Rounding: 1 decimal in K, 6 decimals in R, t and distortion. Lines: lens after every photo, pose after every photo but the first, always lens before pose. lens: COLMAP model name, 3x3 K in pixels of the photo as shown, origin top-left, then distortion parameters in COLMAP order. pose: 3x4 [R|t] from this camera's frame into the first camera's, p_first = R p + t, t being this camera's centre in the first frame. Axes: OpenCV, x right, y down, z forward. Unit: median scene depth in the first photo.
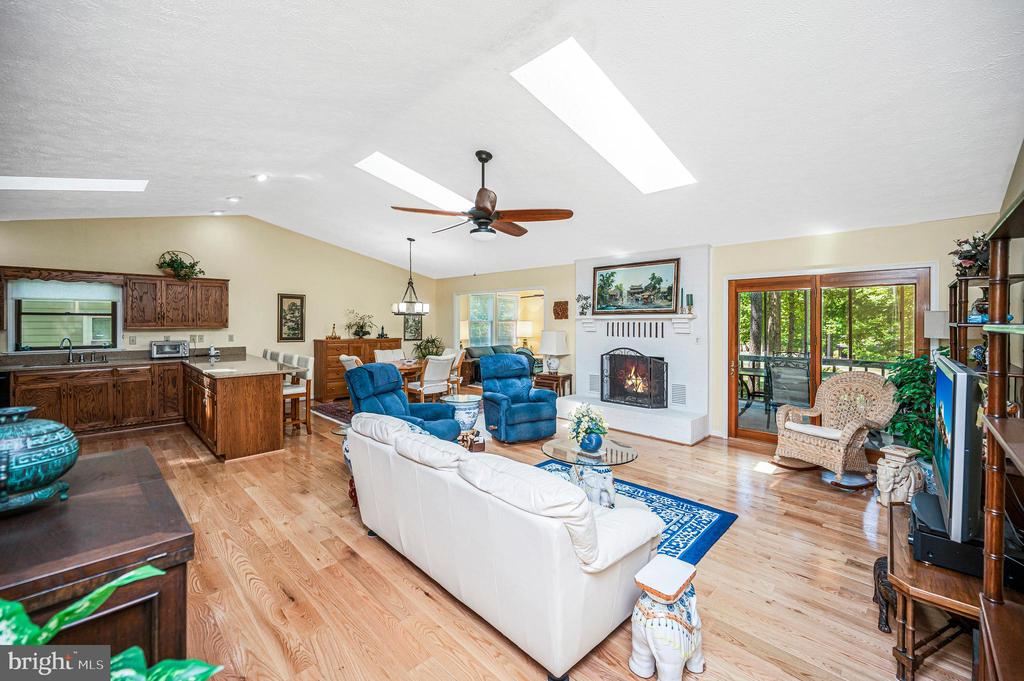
lens RADIAL K [[413.8, 0, 508.8], [0, 413.8, 324.0], [0, 0, 1]] dist [-0.001942, -0.000280]
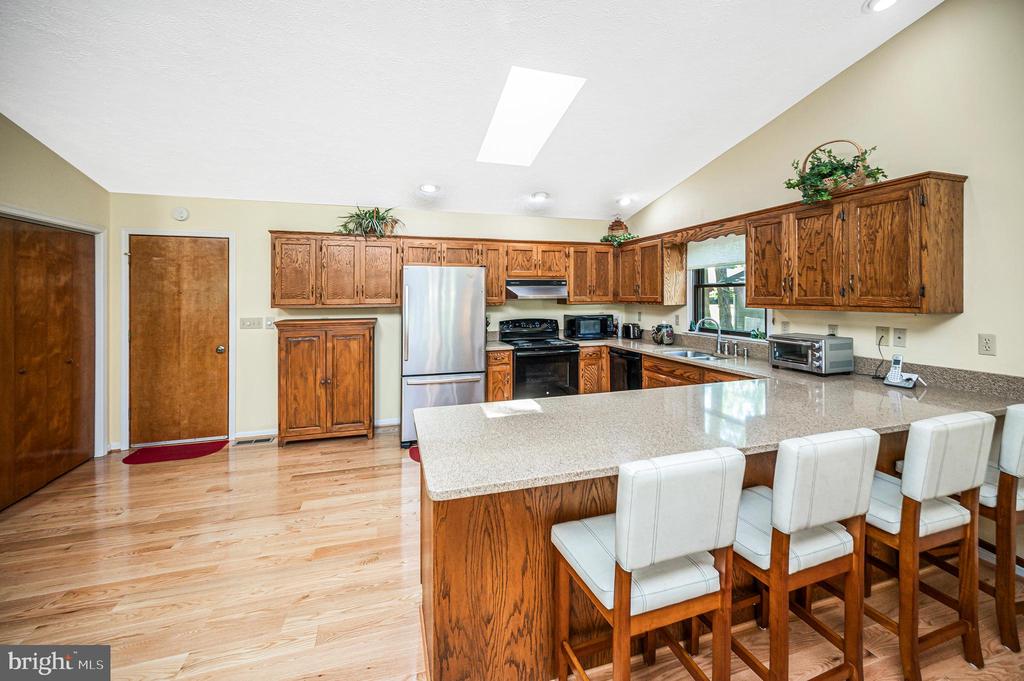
lens RADIAL K [[425.0, 0, 519.7], [0, 425.0, 296.9], [0, 0, 1]] dist [0.007706, -0.000033]
pose [[-0.458564, 0.002215, -0.888658, -0.234104], [-0.001195, 0.999994, 0.003109, -0.005258], [0.888660, 0.002487, -0.458559, 0.964663]]
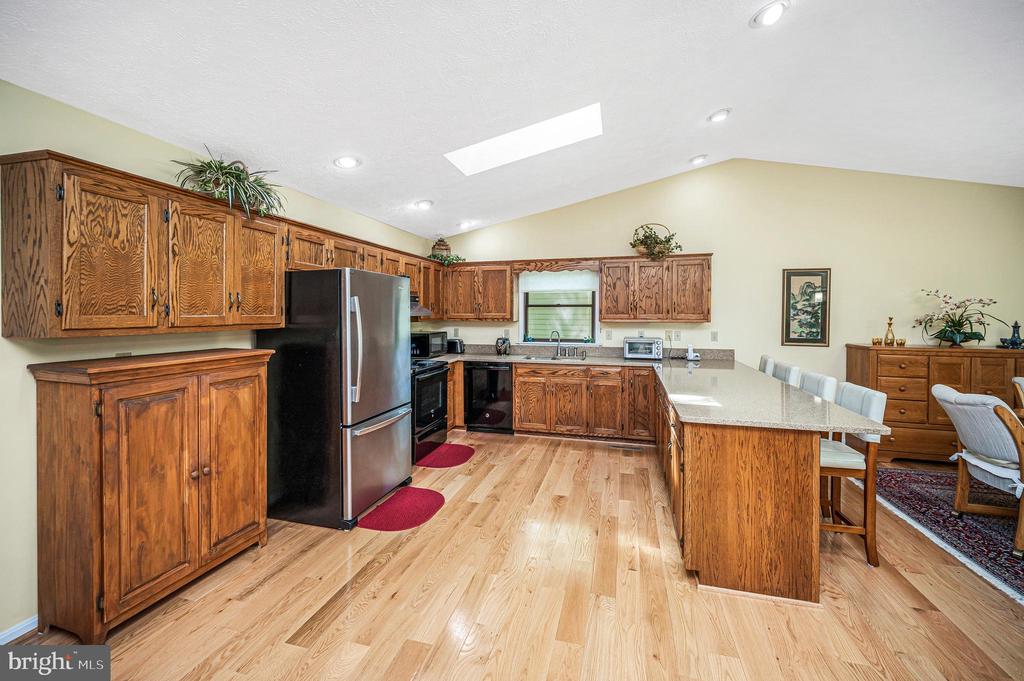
lens RADIAL K [[412.9, 0, 512.0], [0, 412.9, 317.4], [0, 0, 1]] dist [0.000122, -0.000217]
pose [[0.494867, 0.006162, -0.868947, -0.265128], [-0.004294, 0.999980, 0.004645, -0.000563], [0.868958, 0.001432, 0.494884, 0.403857]]
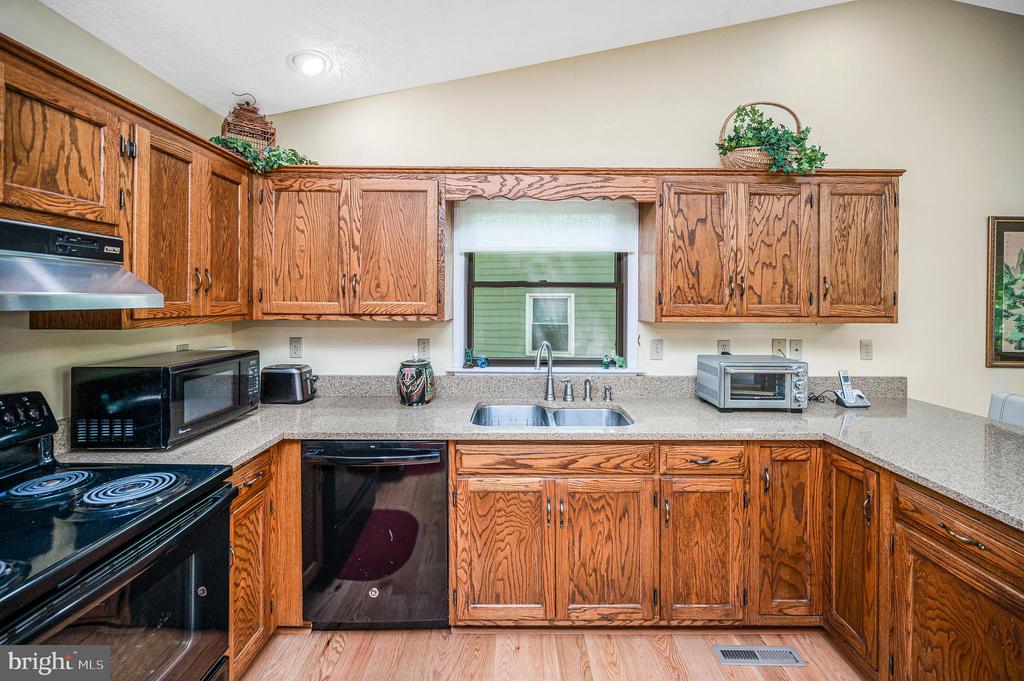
lens RADIAL K [[416.1, 0, 518.3], [0, 416.1, 299.4], [0, 0, 1]] dist [0.001821, -0.000477]
pose [[0.712786, -0.002068, -0.701378, -0.740524], [-0.006349, 0.999936, -0.009400, -0.003975], [0.701353, 0.011154, 0.712727, 0.636286]]
